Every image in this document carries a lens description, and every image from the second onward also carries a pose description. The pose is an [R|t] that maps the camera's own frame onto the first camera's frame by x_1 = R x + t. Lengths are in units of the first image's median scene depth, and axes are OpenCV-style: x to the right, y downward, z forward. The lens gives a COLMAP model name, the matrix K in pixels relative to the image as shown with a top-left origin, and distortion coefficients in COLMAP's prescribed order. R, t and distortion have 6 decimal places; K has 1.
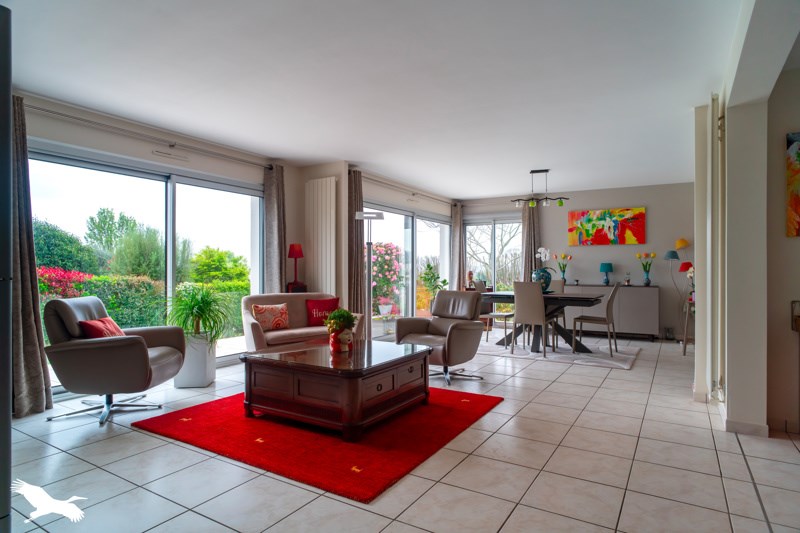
lens RADIAL K [[448.0, 0, 400.0], [0, 448.0, 266.5], [0, 0, 1]] dist [0.005642, 0.000325]
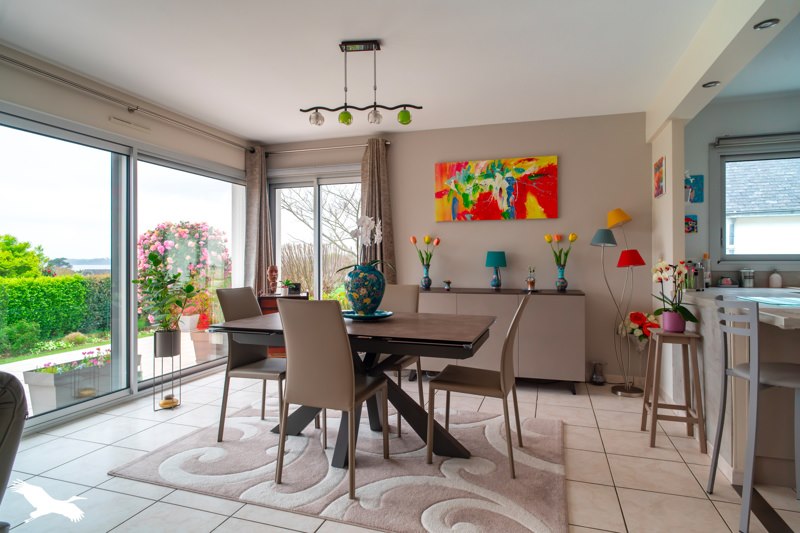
lens RADIAL K [[448.0, 0, 400.0], [0, 448.0, 266.5], [0, 0, 1]] dist [0.005642, 0.000325]
pose [[0.971818, -0.007230, 0.235620, 0.199261], [0.001717, 0.999720, 0.023596, -0.001871], [-0.235725, -0.022526, 0.971559, 0.457244]]
